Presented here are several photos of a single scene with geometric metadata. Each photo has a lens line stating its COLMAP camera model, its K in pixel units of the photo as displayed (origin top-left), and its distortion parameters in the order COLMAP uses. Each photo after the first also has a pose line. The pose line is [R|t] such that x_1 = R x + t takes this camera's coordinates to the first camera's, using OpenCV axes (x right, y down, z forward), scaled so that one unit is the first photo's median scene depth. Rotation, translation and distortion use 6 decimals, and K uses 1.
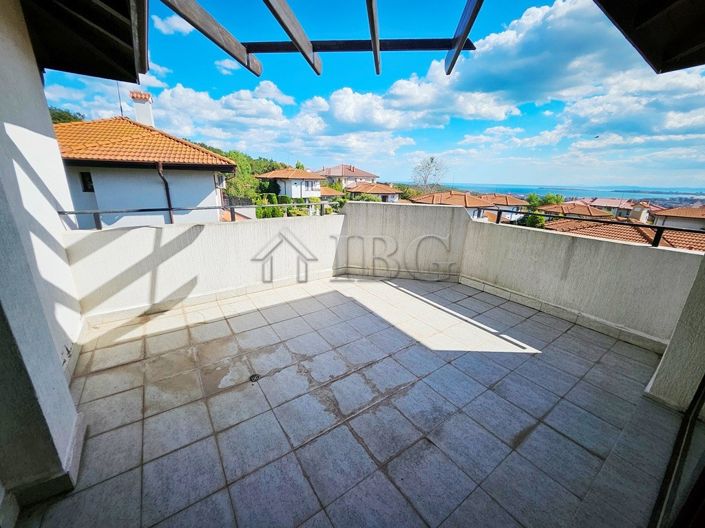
lens RADIAL K [[278.9, 0, 347.8], [0, 278.9, 262.4], [0, 0, 1]] dist [-0.002547, -0.000161]
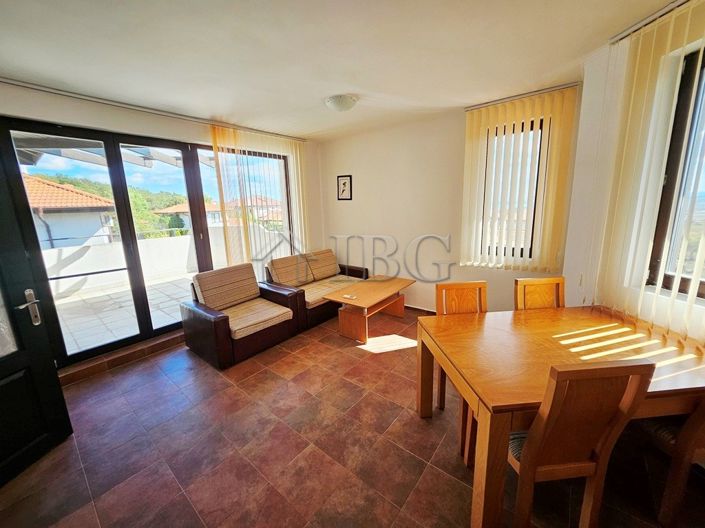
lens RADIAL K [[280.4, 0, 348.6], [0, 280.4, 260.7], [0, 0, 1]] dist [0.000101, 0.000372]
pose [[0.959132, -0.109797, 0.260788, 0.148603], [0.134253, 0.987885, -0.077837, 0.079291], [-0.249082, 0.109667, 0.962253, -0.283356]]
